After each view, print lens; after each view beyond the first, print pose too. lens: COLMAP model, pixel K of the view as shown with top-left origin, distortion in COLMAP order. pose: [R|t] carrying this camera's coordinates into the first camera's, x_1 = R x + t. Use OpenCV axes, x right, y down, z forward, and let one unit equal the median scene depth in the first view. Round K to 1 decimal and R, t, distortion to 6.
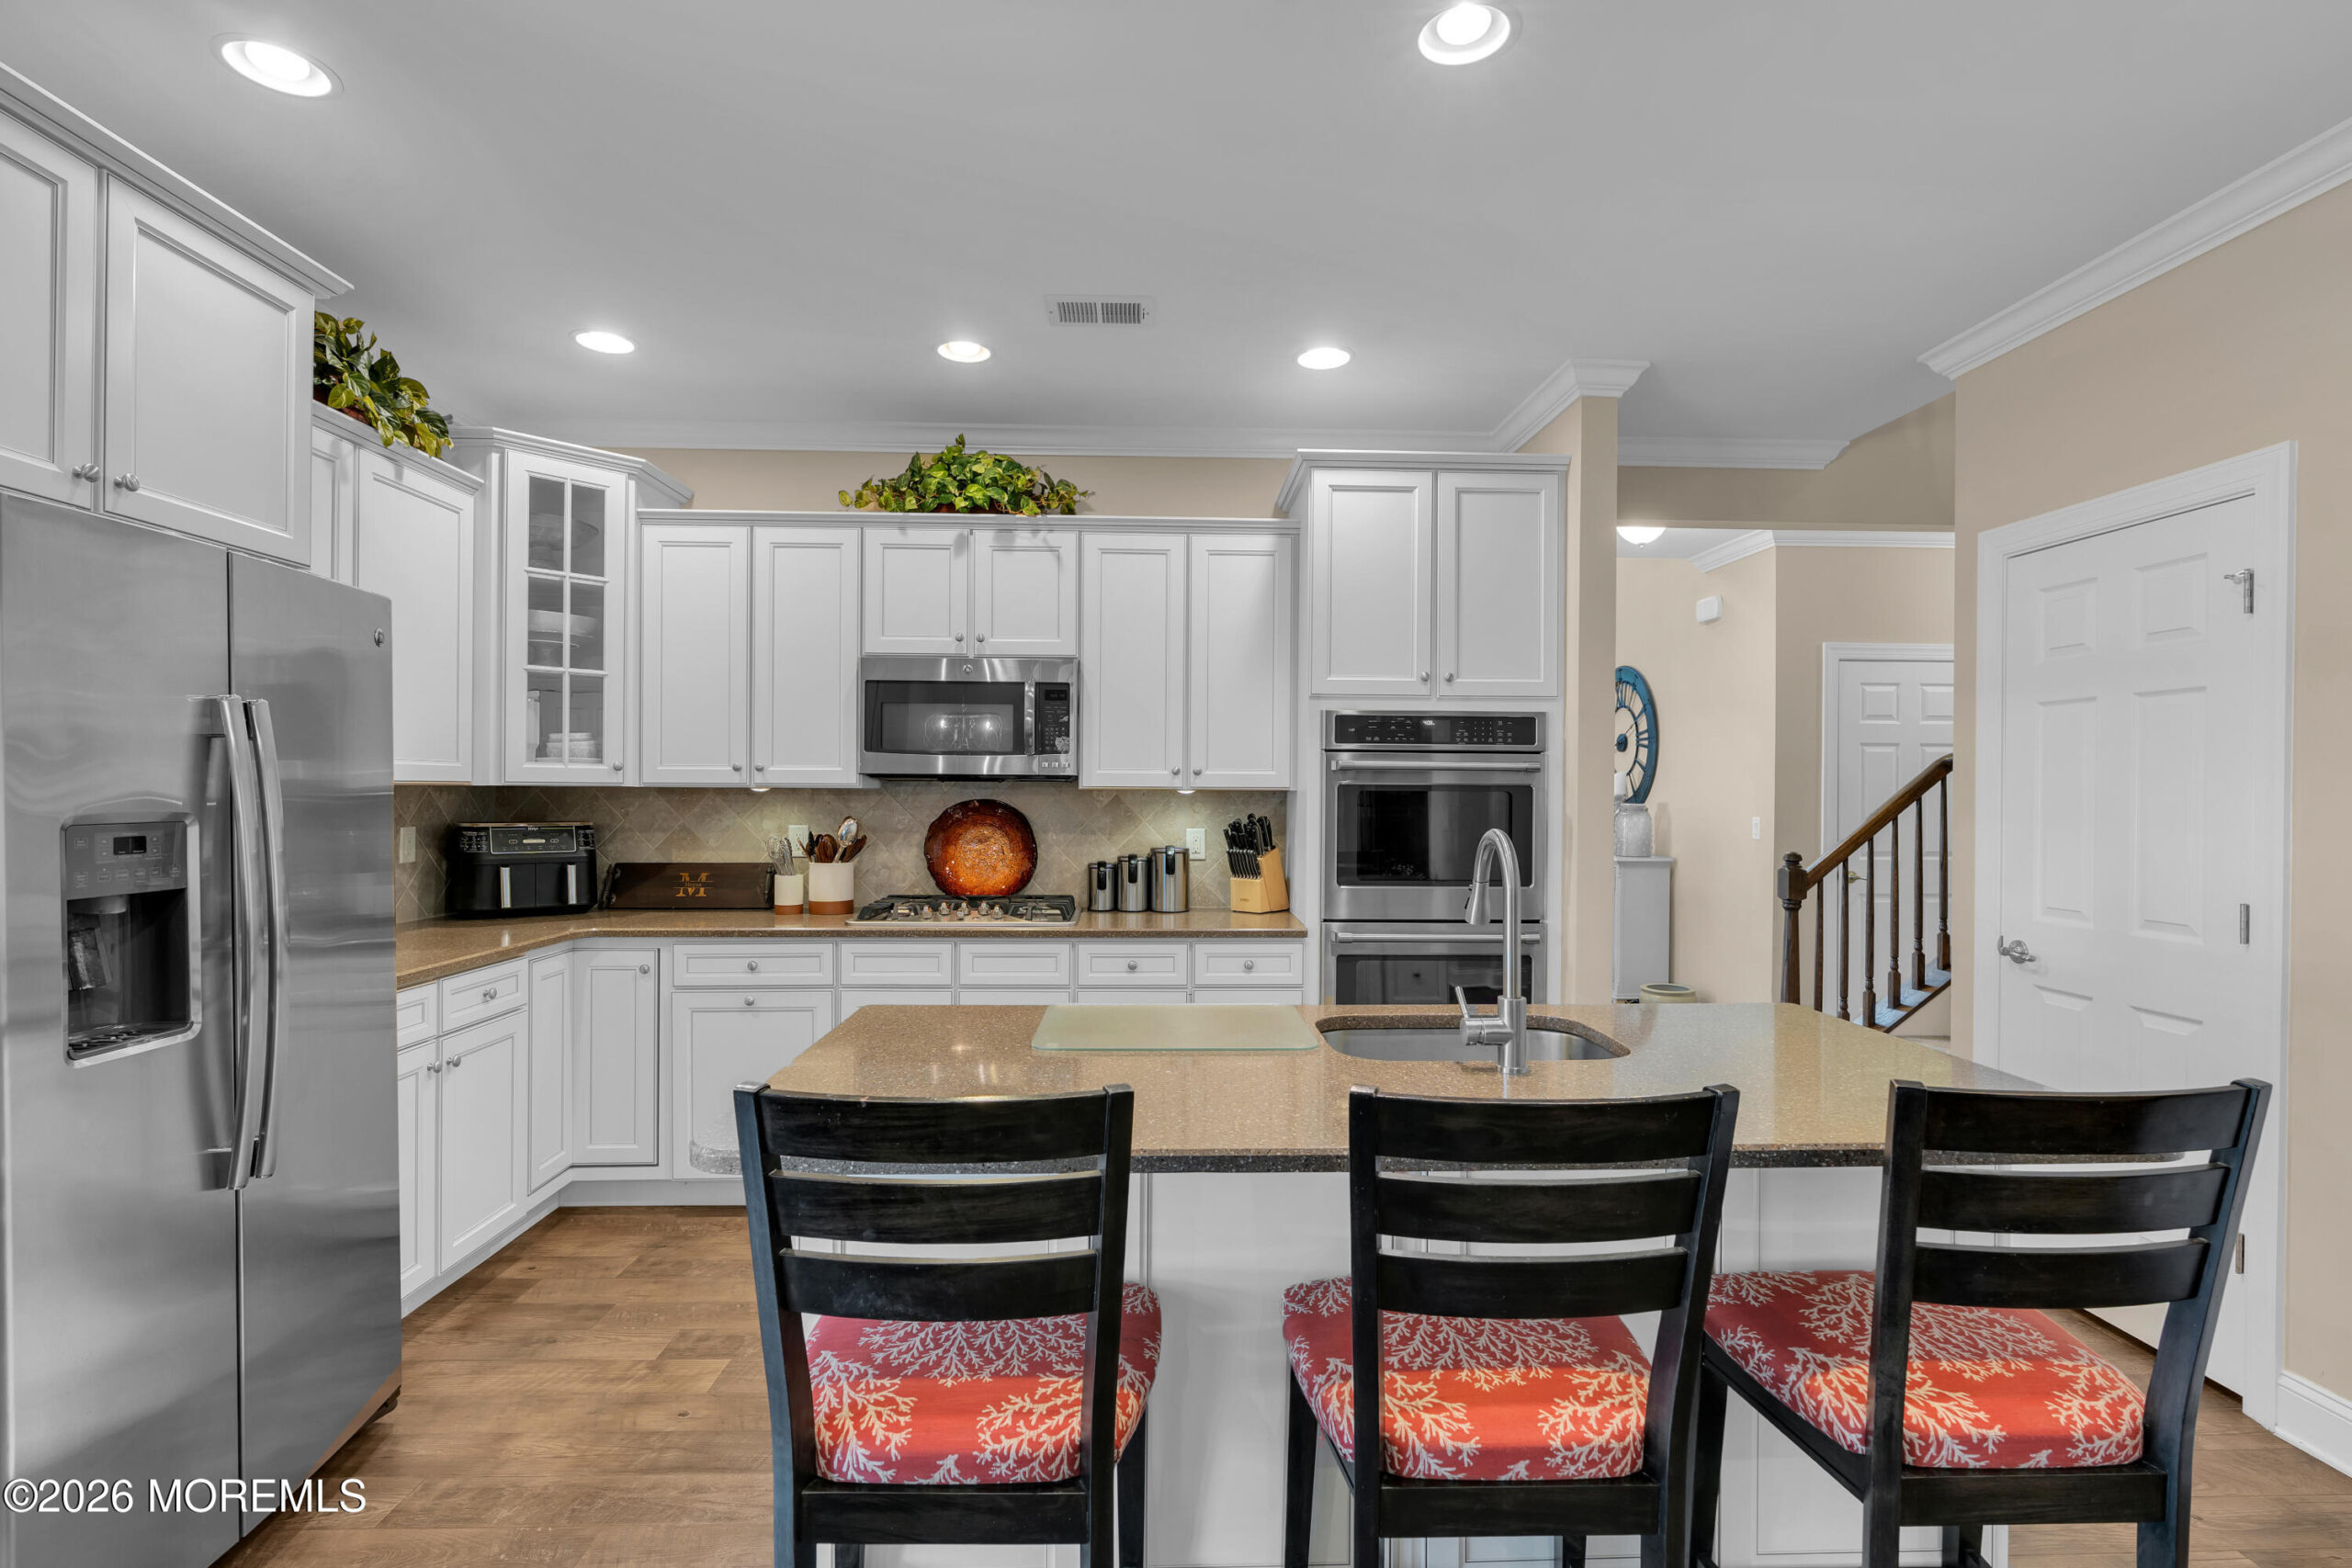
lens RADIAL K [[1110.2, 0, 1176.0], [0, 1110.2, 789.2], [0, 0, 1]] dist [-0.002721, 0.001395]
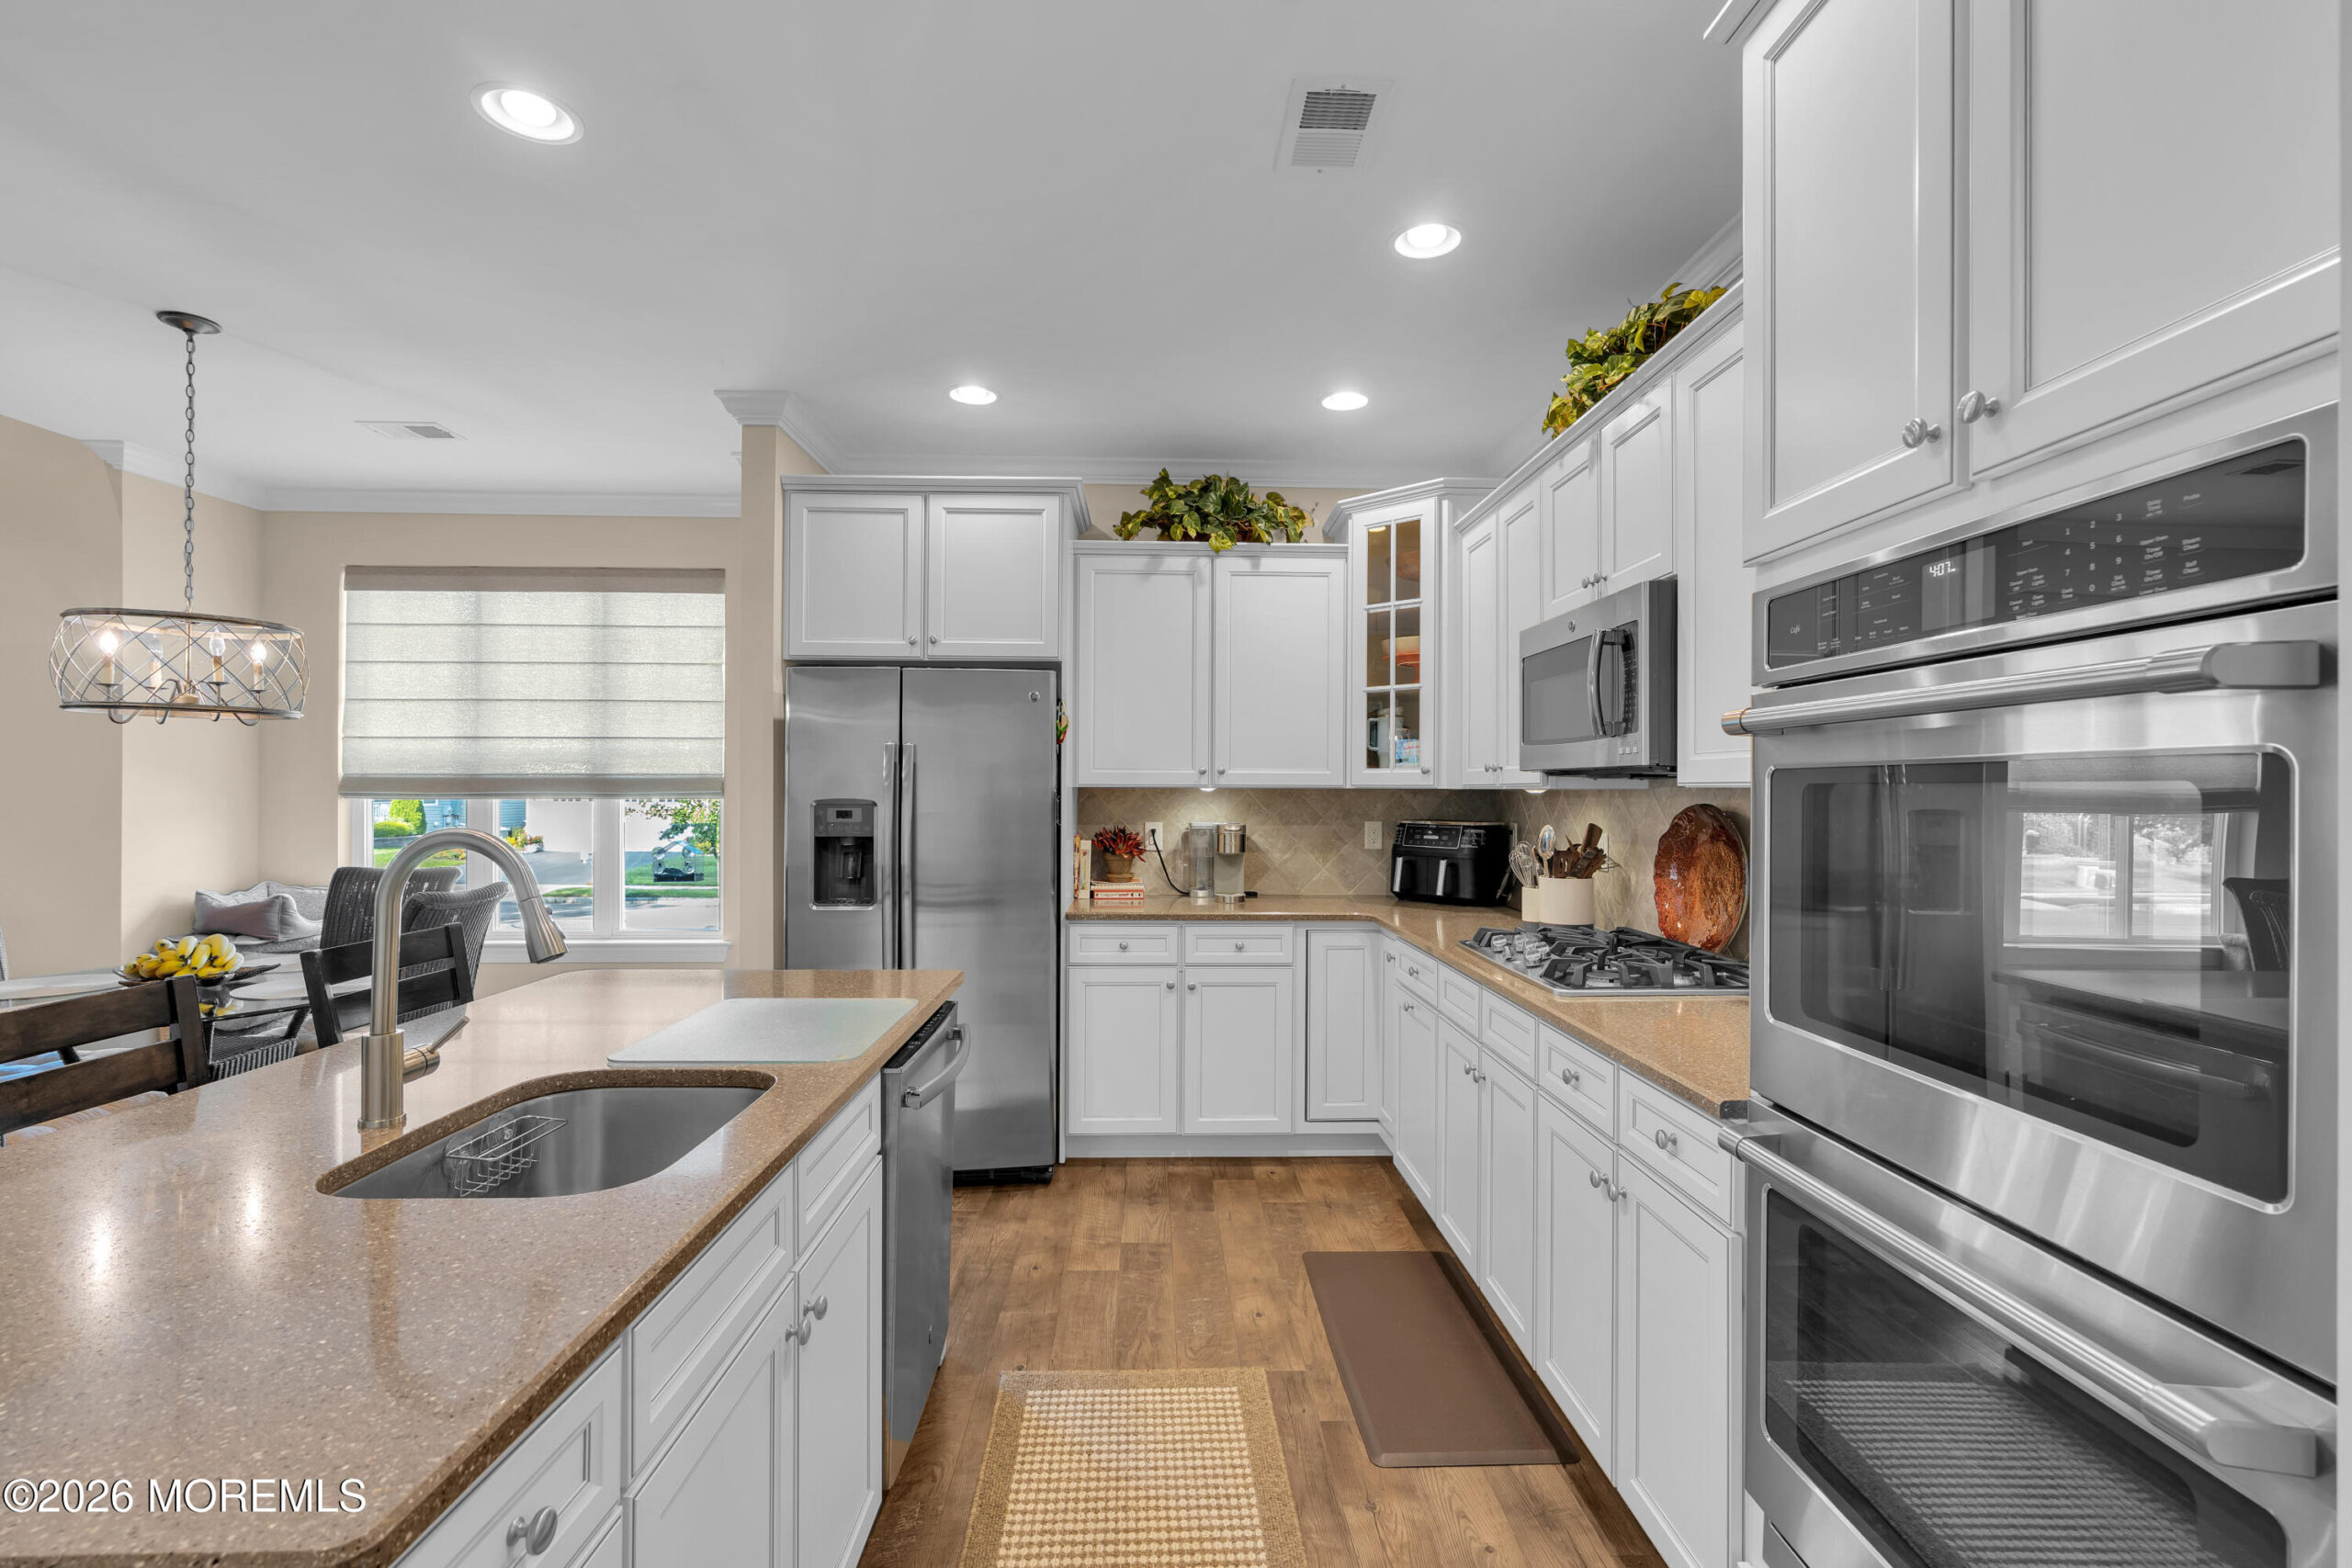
lens RADIAL K [[1050.9, 0, 1179.8], [0, 1050.9, 785.8], [0, 0, 1]] dist [-0.004392, -0.000051]
pose [[-0.003230, -0.010786, -0.999937, 0.512647], [-0.004111, 0.999934, -0.010773, 0.006476], [0.999986, 0.004076, -0.003274, 0.755607]]
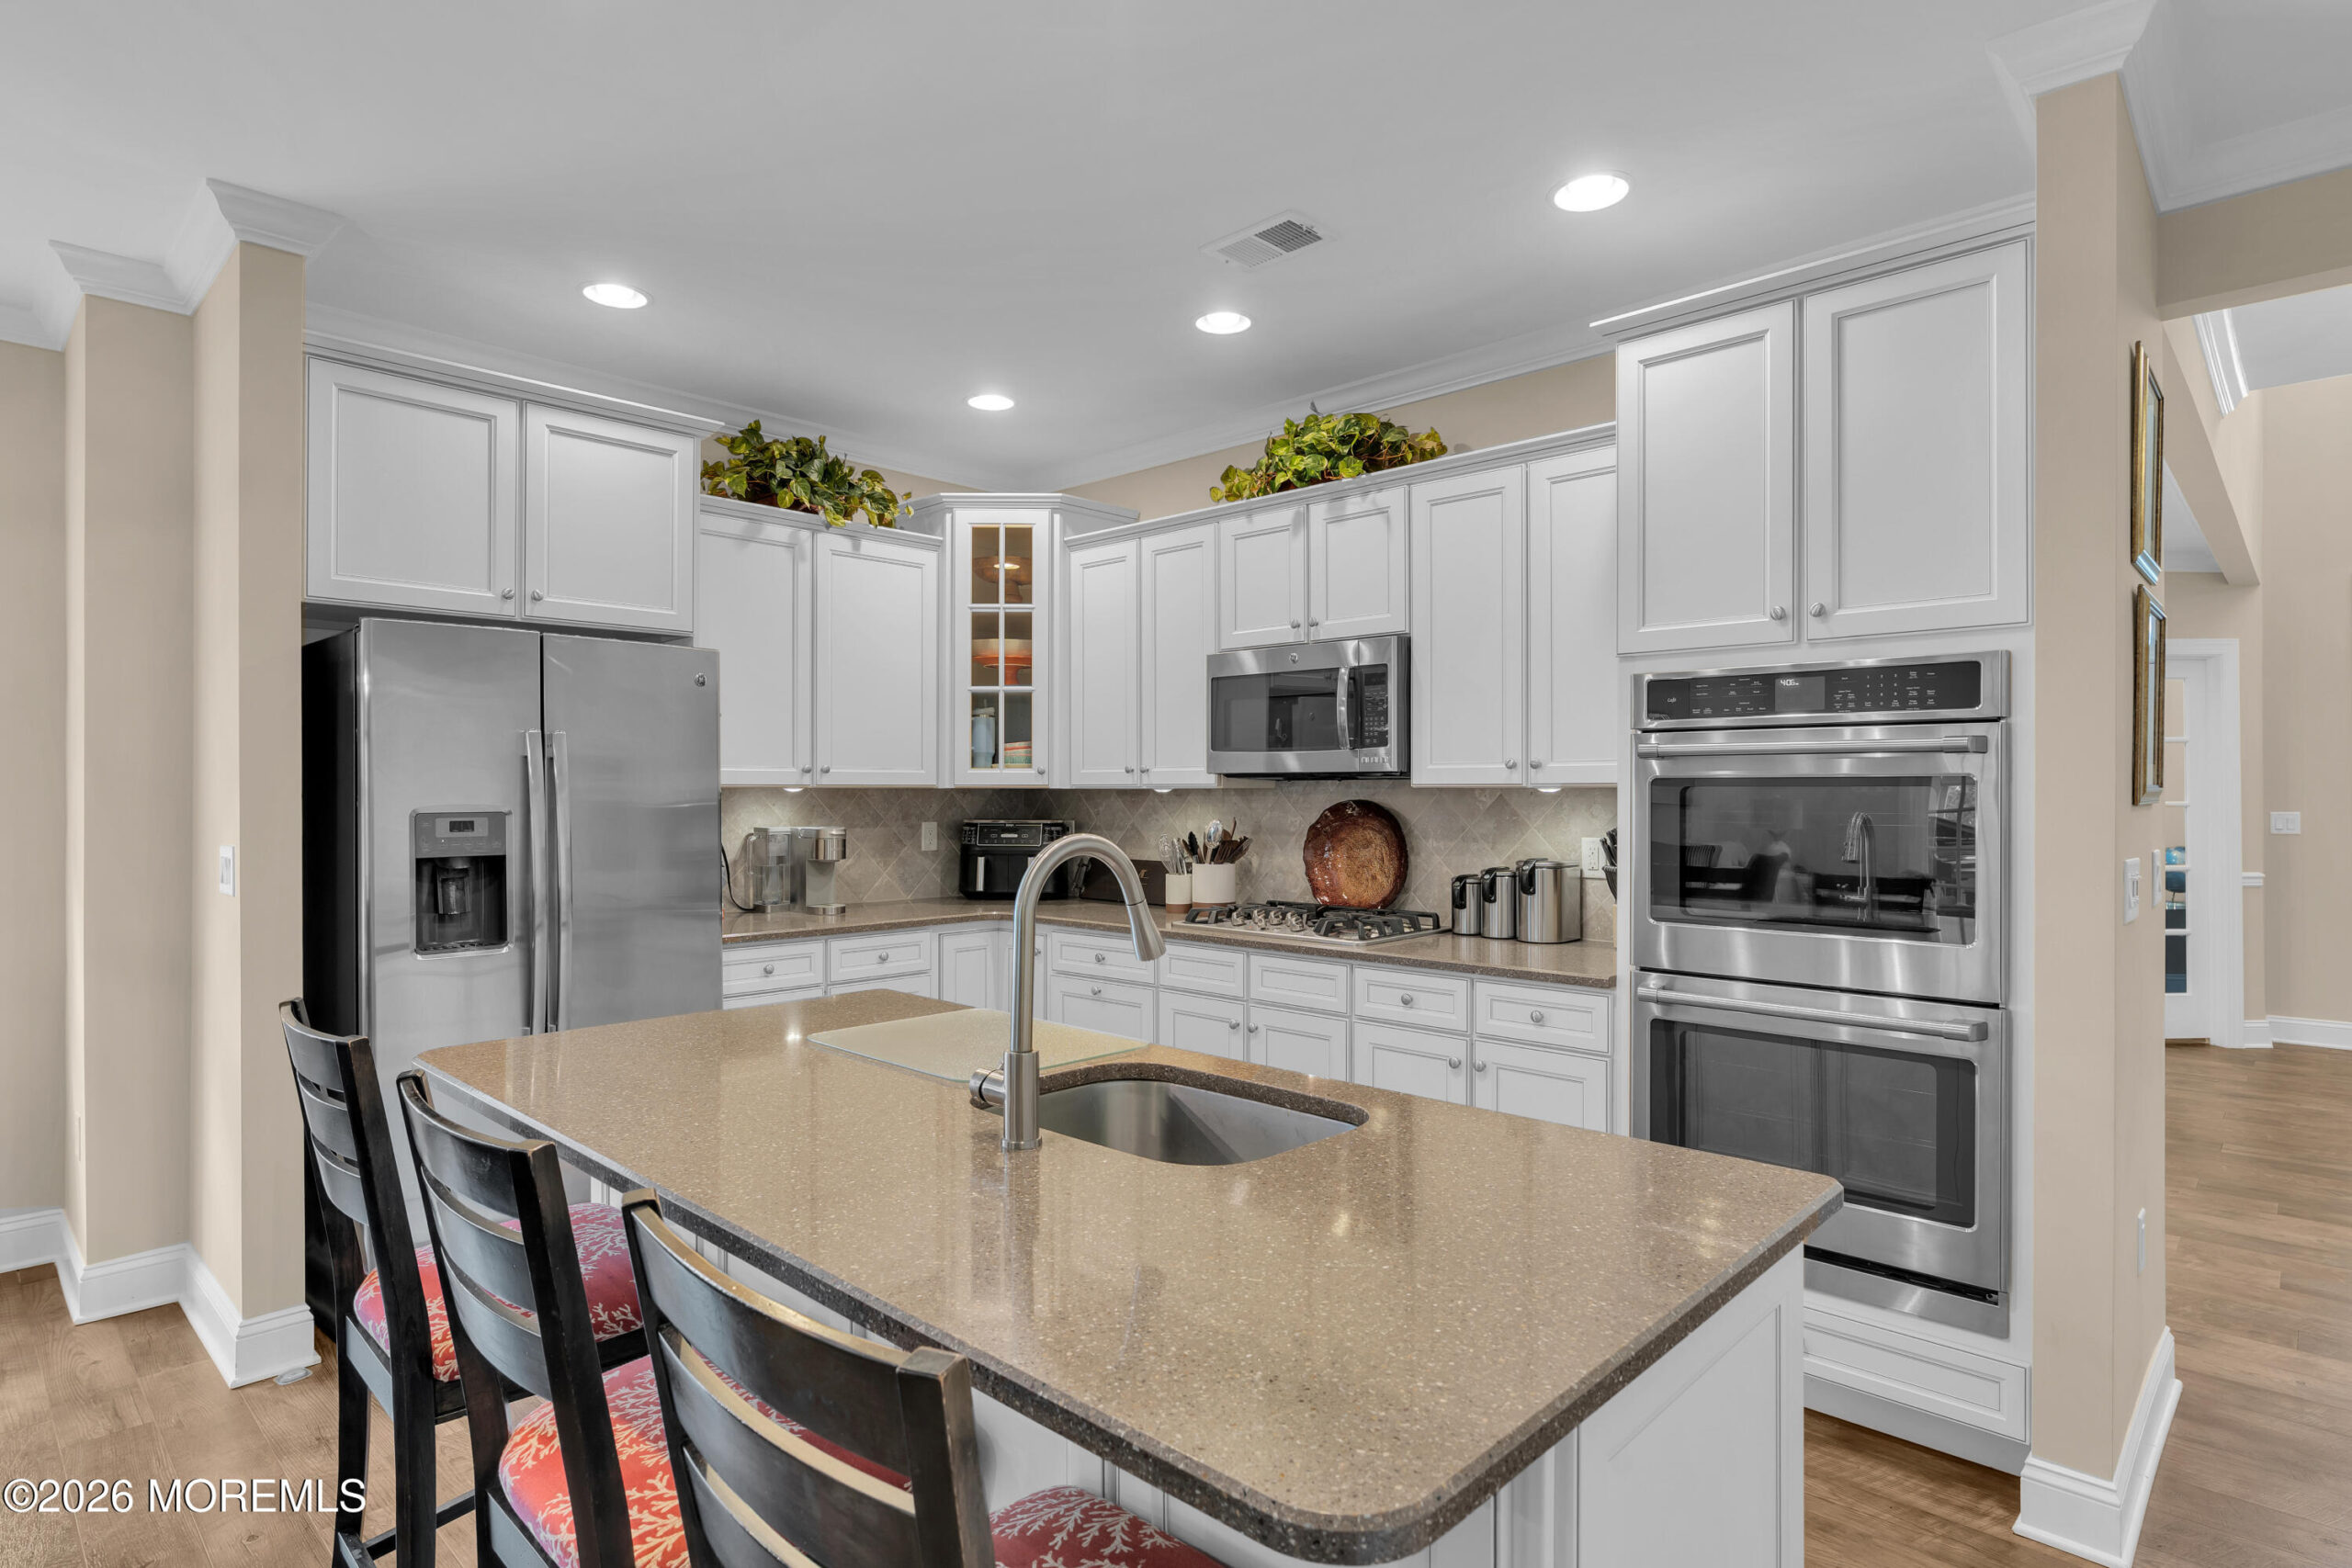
lens RADIAL K [[1233.1, 0, 1175.8], [0, 1233.1, 788.5], [0, 0, 1]] dist [0.001714, 0.000933]
pose [[0.698880, -0.007326, -0.715202, 0.480167], [0.005001, 0.999973, -0.005356, 0.004894], [0.715222, 0.000167, 0.698898, 0.220760]]
